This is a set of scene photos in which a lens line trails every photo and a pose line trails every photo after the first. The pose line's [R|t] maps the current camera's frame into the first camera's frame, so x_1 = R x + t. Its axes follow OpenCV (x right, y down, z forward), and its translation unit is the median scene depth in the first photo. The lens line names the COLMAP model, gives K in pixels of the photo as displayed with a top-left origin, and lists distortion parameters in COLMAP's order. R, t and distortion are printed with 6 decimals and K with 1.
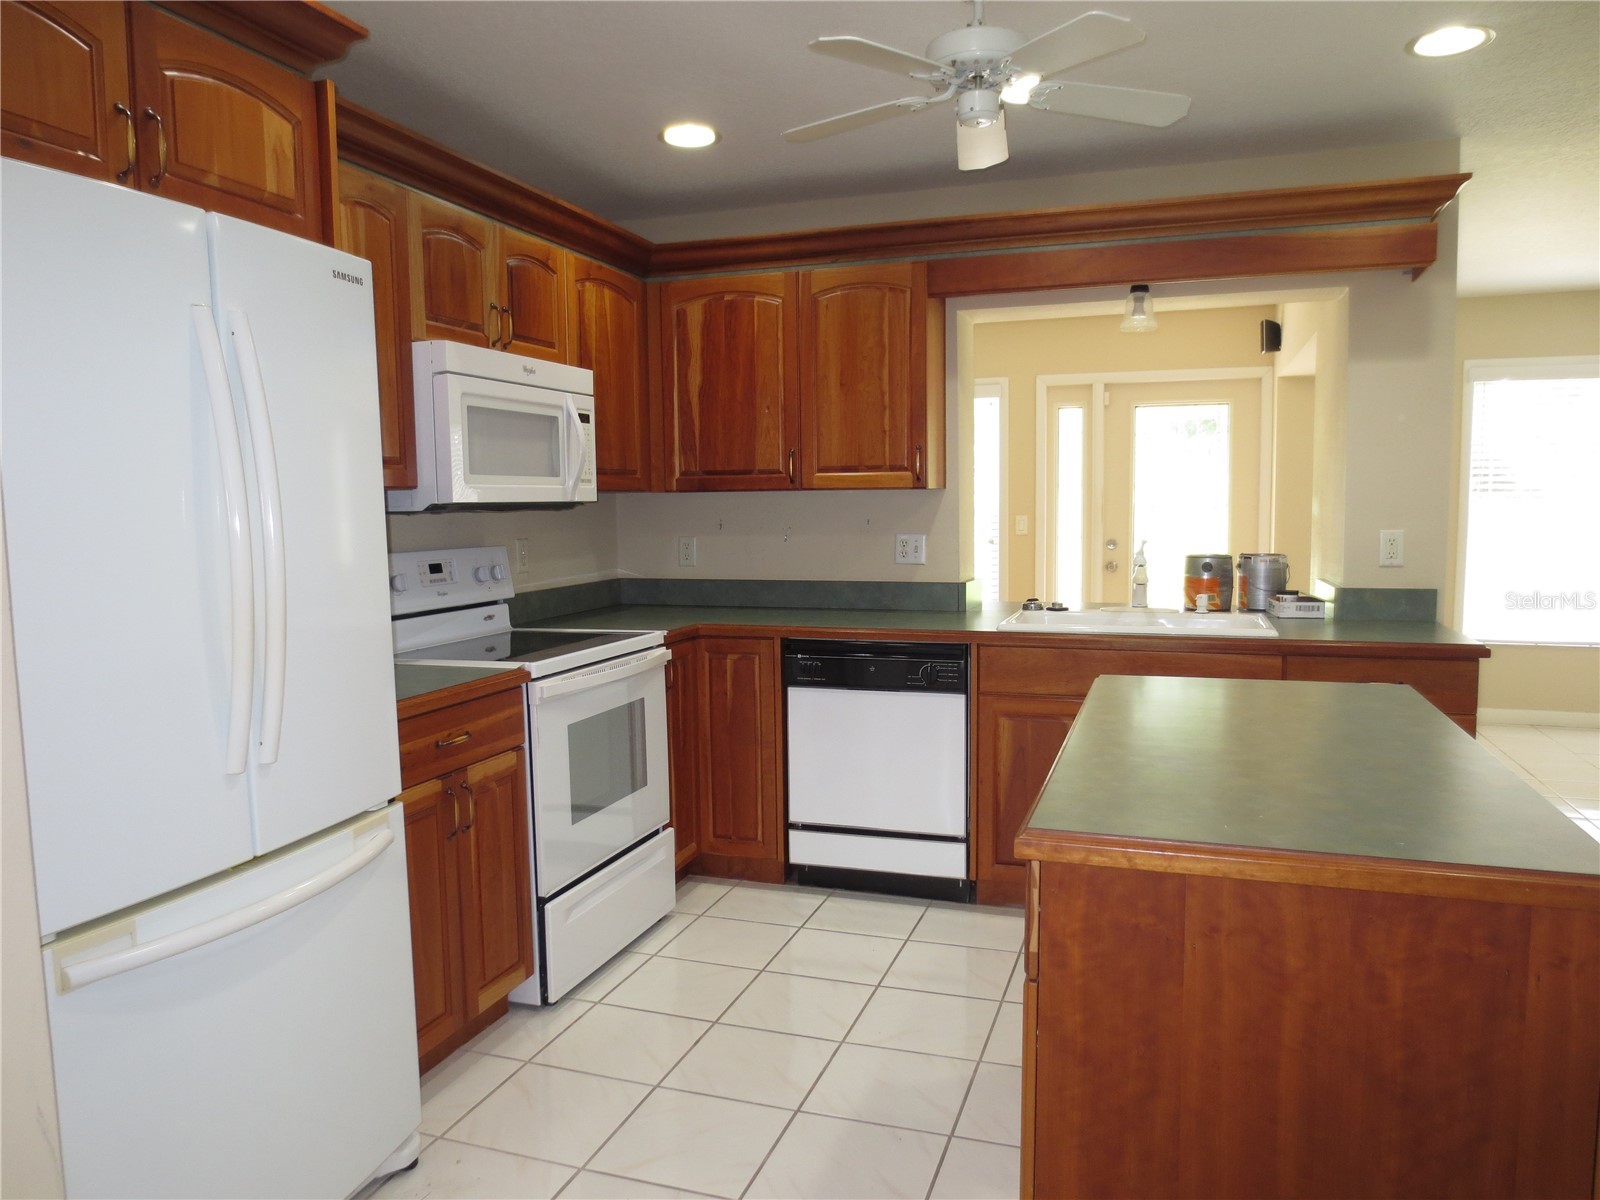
lens RADIAL K [[1131.0, 0, 796.2], [0, 1131.0, 610.7], [0, 0, 1]] dist [-0.034687, 0.005002]
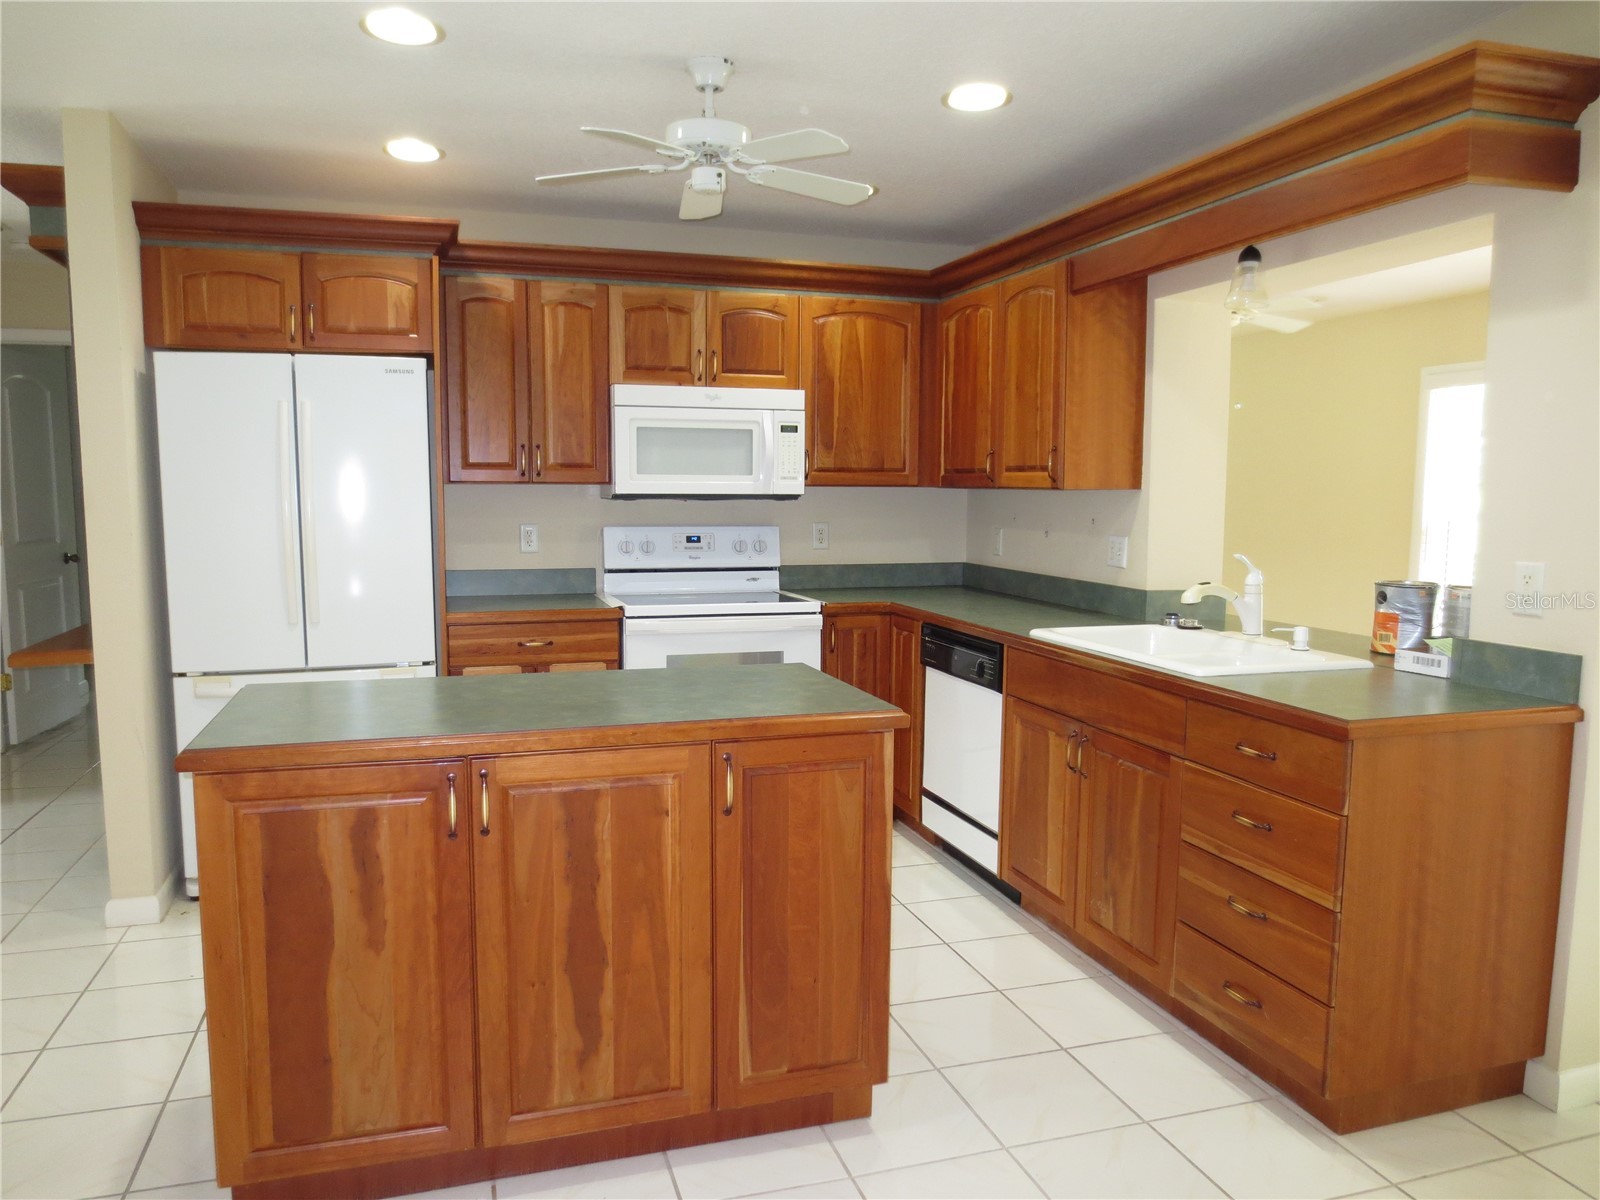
lens RADIAL K [[1129.6, 0, 768.6], [0, 1129.6, 607.2], [0, 0, 1]] dist [-0.032344, 0.002272]
pose [[0.589149, 0.103248, -0.801401, 0.828161], [-0.091546, 0.993946, 0.060755, -0.045275], [0.802822, 0.037571, 0.595034, 0.228157]]
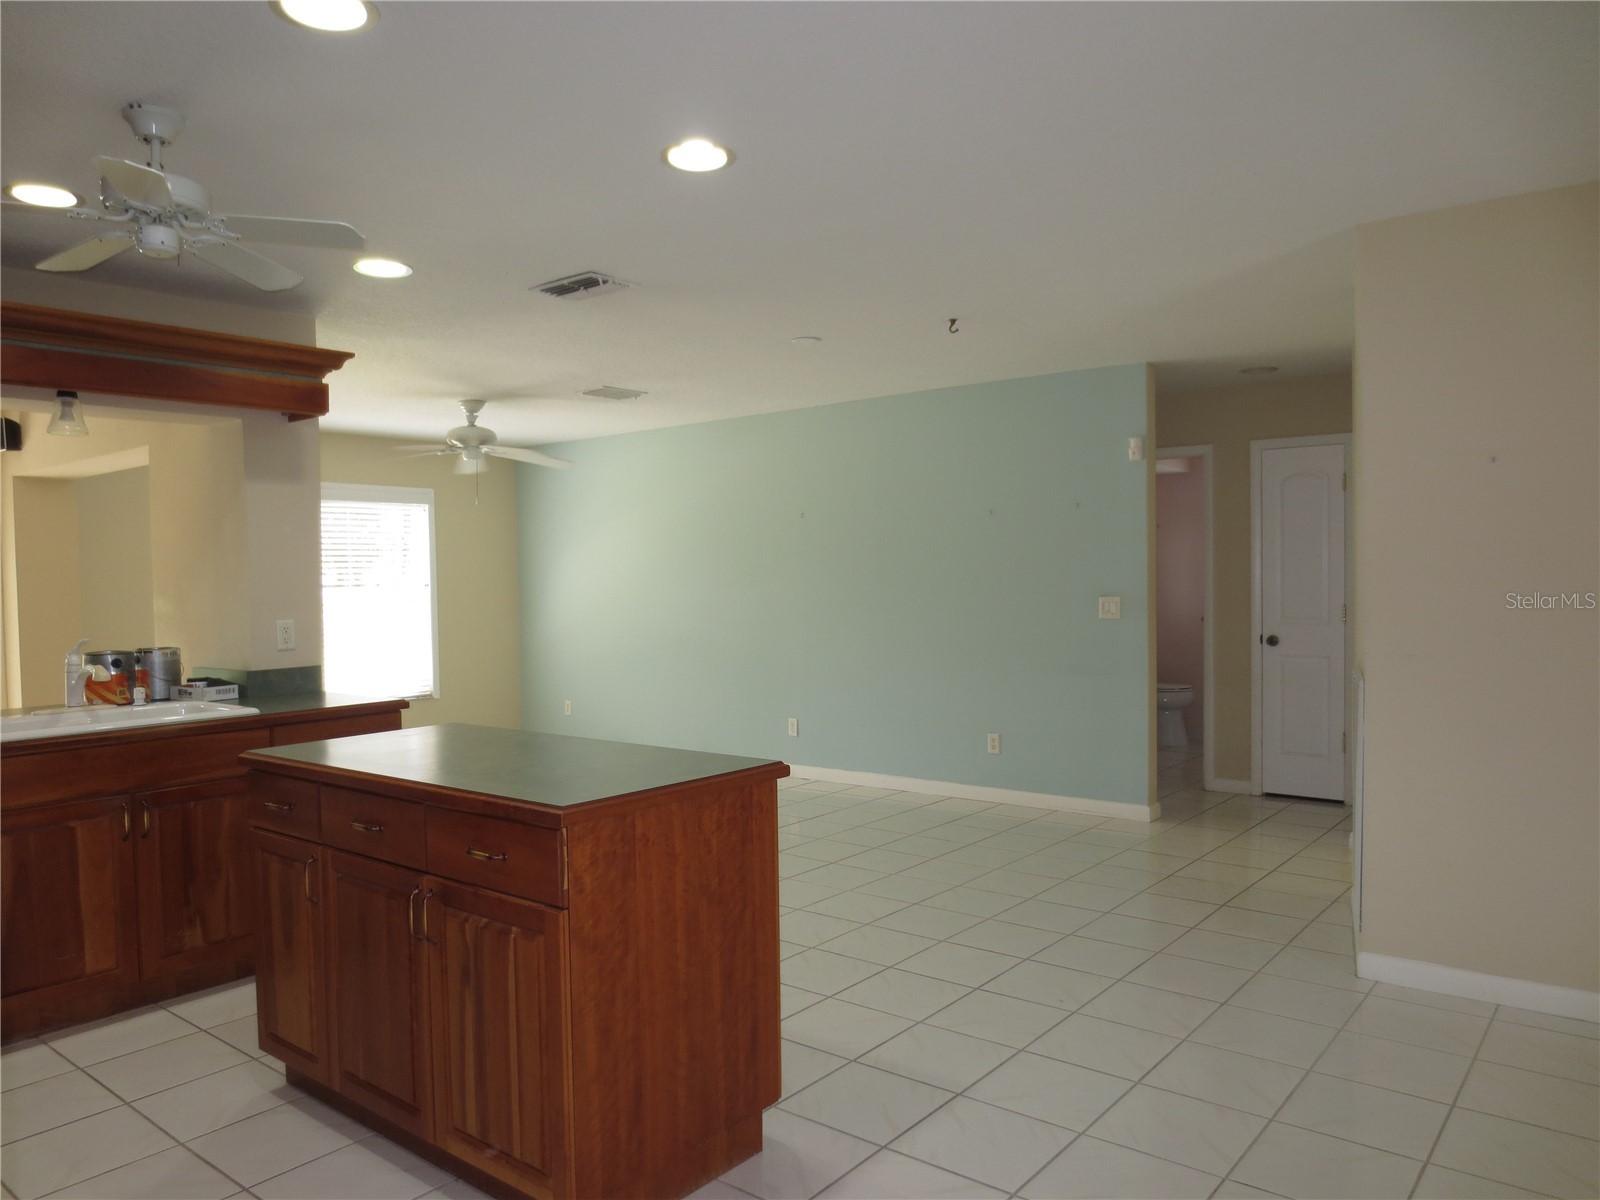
lens RADIAL K [[1123.5, 0, 795.0], [0, 1123.5, 604.4], [0, 0, 1]] dist [-0.032208, 0.009381]
pose [[0.343557, -0.019477, 0.938930, -0.433450], [0.106810, 0.994108, -0.018460, -0.007351], [-0.933038, 0.106630, 0.343613, 0.058666]]
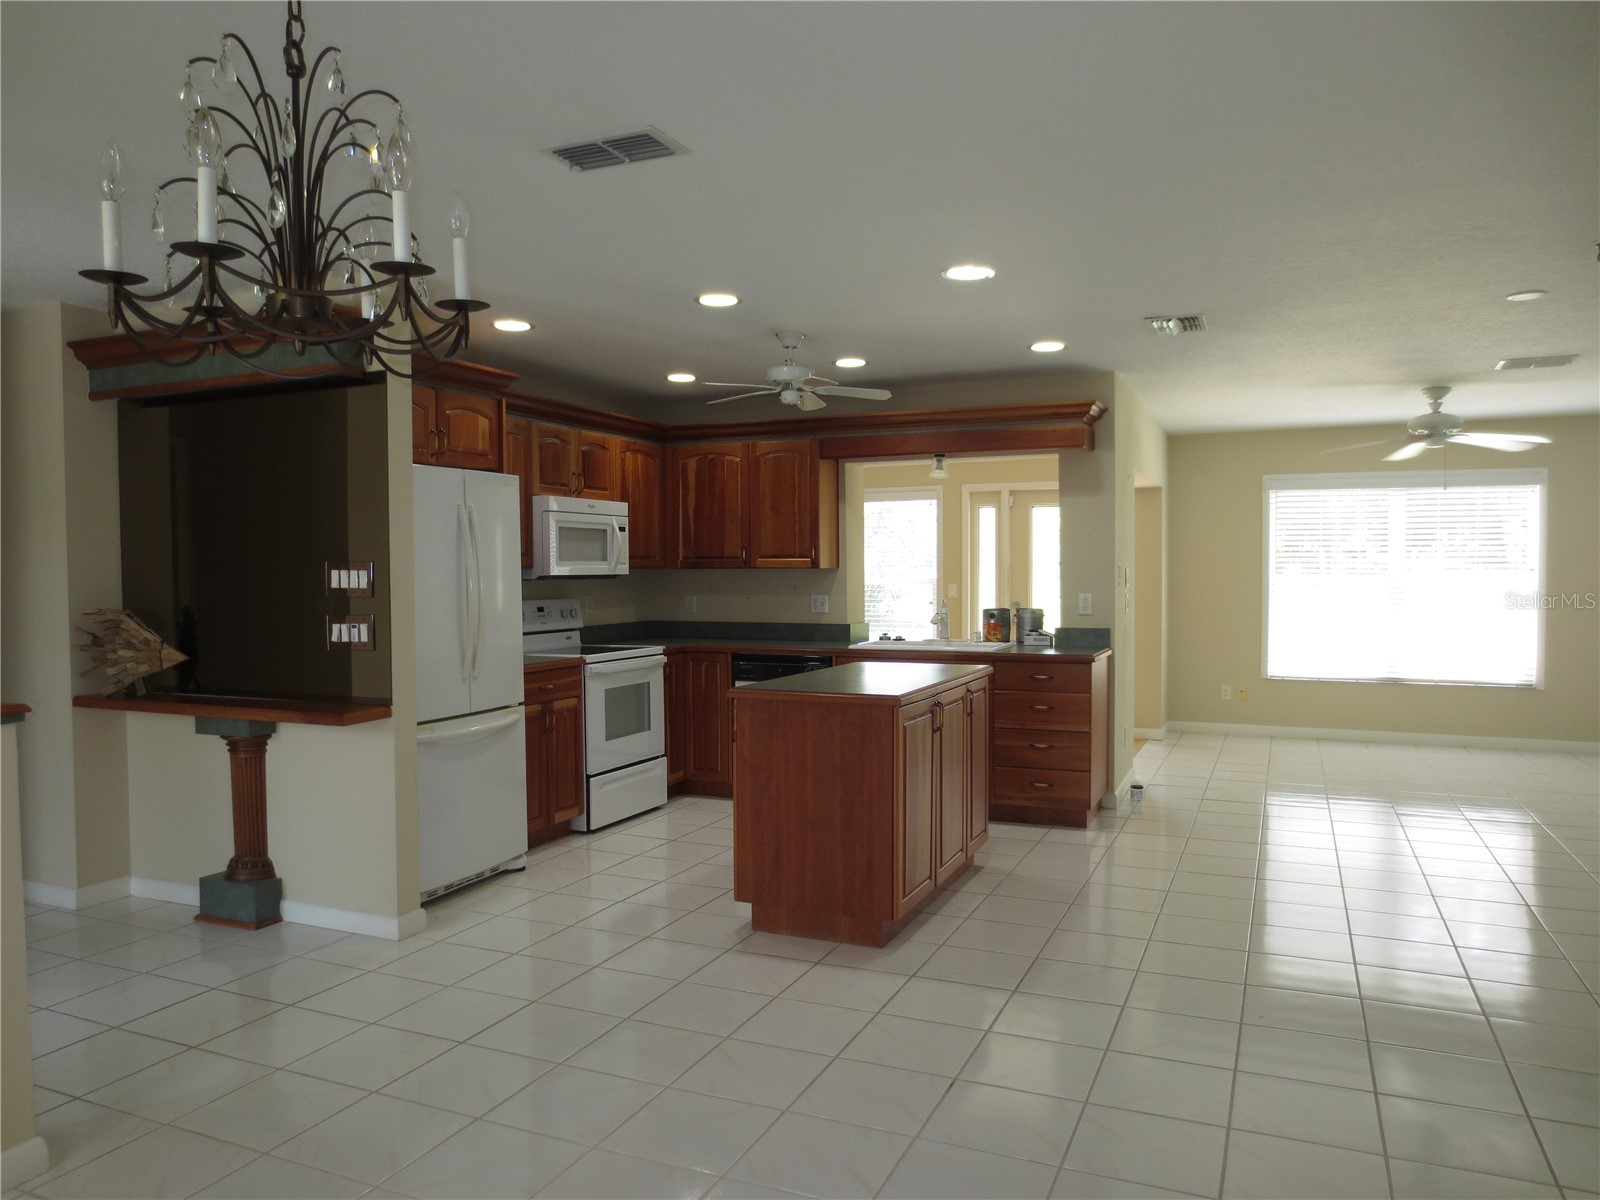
lens RADIAL K [[1123.5, 0, 795.0], [0, 1123.5, 604.4], [0, 0, 1]] dist [-0.032208, 0.009381]
pose [[0.996593, 0.010373, -0.081819, 0.238318], [-0.015537, 0.997910, -0.062722, 0.060401], [0.080997, 0.063780, 0.994672, -0.770312]]
